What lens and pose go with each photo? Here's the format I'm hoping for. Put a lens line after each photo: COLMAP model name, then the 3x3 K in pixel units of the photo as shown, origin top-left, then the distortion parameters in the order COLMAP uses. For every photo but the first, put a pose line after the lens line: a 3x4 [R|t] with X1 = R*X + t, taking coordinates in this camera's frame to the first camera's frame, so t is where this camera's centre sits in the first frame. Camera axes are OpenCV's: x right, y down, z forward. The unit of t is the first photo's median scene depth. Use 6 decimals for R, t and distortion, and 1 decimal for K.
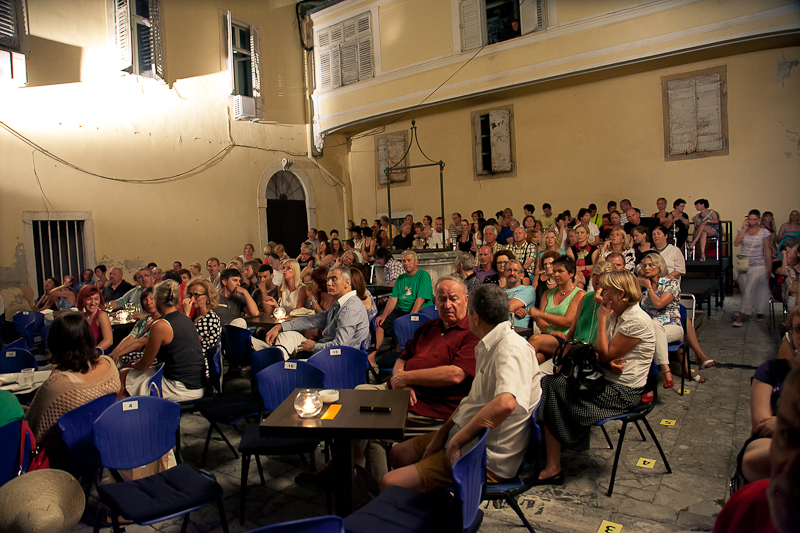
lens RADIAL K [[524.7, 0, 400.0], [0, 524.7, 266.5], [0, 0, 1]] dist [-0.092059, 0.083163]
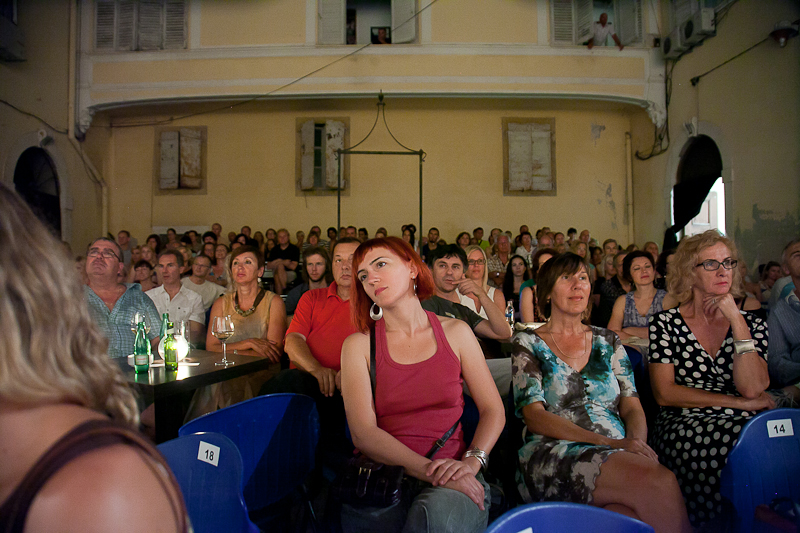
lens RADIAL K [[524.7, 0, 400.0], [0, 524.7, 266.5], [0, 0, 1]] dist [-0.092059, 0.083163]
pose [[0.812971, 0.036053, 0.581187, -0.276637], [-0.000894, 0.998158, -0.060668, 0.005816], [-0.582303, 0.048802, 0.811506, 0.258295]]
